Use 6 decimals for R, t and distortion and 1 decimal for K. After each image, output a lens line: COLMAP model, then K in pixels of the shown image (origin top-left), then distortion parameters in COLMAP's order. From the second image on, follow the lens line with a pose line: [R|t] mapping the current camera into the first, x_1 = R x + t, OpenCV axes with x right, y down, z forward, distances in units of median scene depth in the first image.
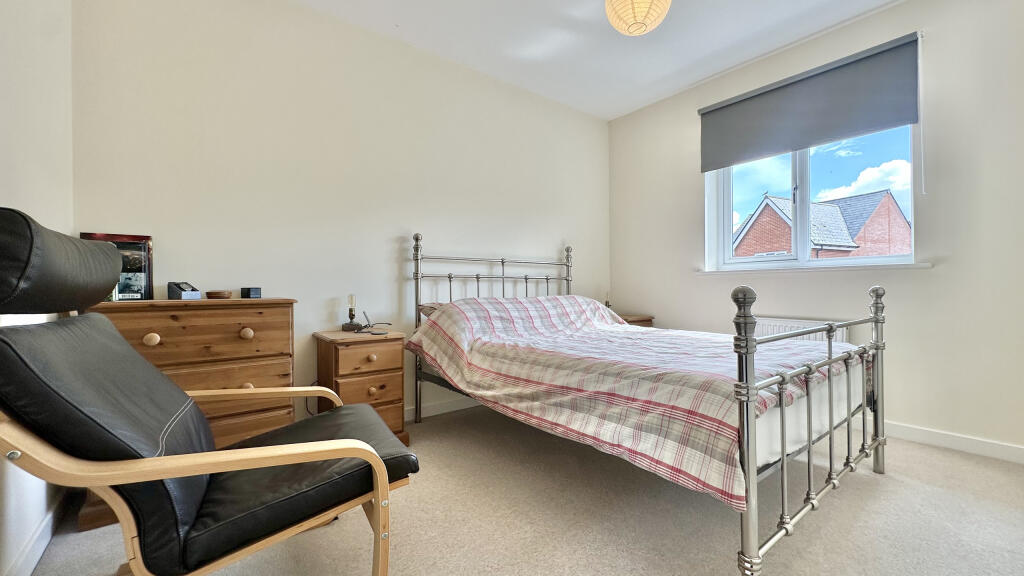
lens RADIAL K [[409.5, 0, 516.1], [0, 409.5, 288.0], [0, 0, 1]] dist [-0.000068, -0.000012]
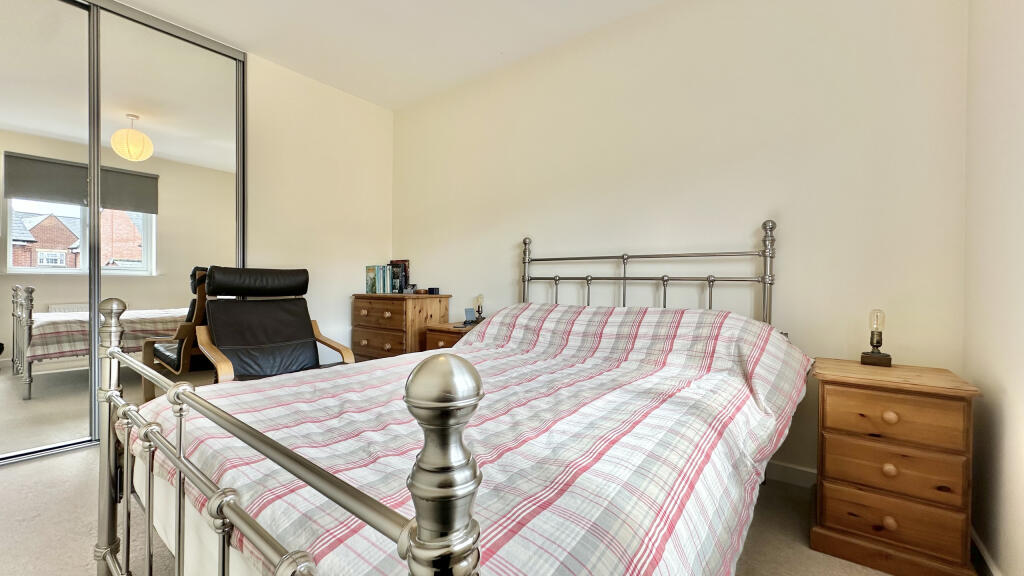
lens RADIAL K [[409.5, 0, 516.1], [0, 409.5, 288.0], [0, 0, 1]] dist [-0.000068, -0.000012]
pose [[0.245127, 0.017547, -0.969332, 0.703855], [-0.012842, 0.999807, 0.014851, -0.020040], [0.969406, 0.008808, 0.245305, 0.693187]]
